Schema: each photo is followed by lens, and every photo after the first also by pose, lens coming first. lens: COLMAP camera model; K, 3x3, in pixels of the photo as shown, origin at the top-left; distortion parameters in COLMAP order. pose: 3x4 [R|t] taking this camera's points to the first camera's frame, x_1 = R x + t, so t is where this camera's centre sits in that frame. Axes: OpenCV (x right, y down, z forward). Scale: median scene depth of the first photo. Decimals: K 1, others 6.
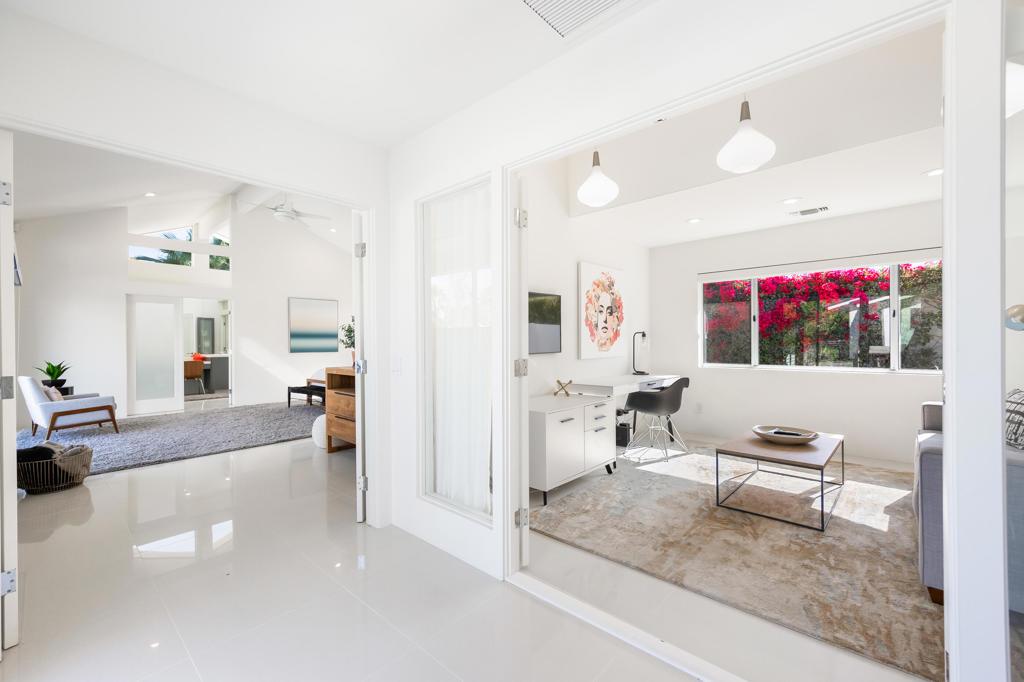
lens RADIAL K [[439.9, 0, 514.1], [0, 439.9, 339.6], [0, 0, 1]] dist [0.012406, -0.000282]
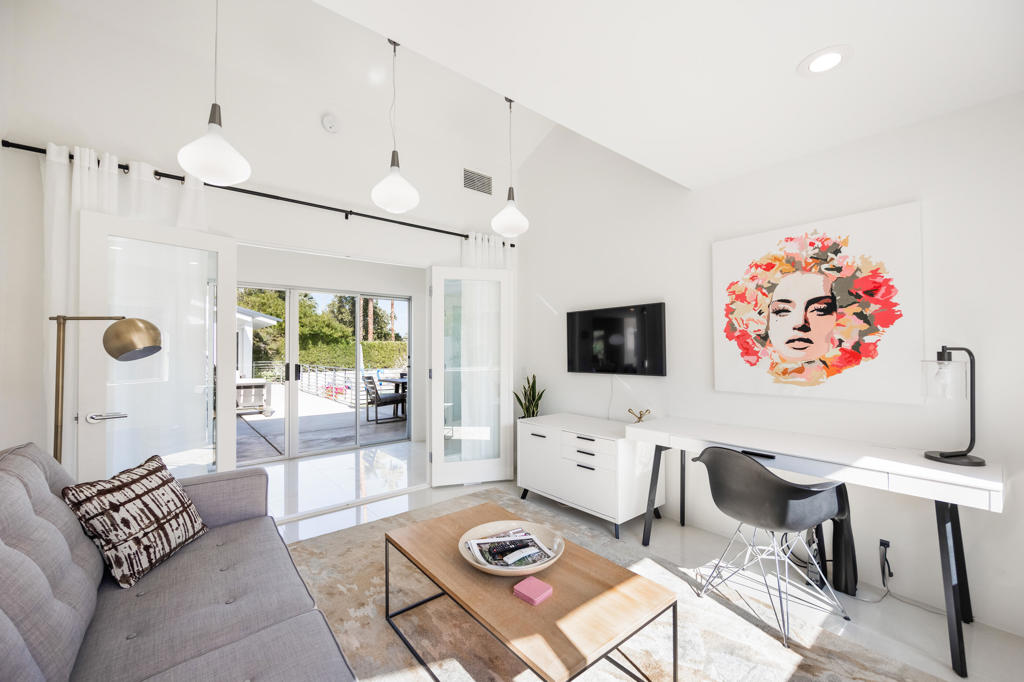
lens RADIAL K [[439.9, 0, 513.0], [0, 439.9, 343.2], [0, 0, 1]] dist [0.012406, -0.000282]
pose [[-0.176726, 0.004518, -0.984250, 0.795870], [0.011181, 0.999934, 0.002582, -0.028932], [0.984197, -0.010548, -0.176765, 0.763425]]
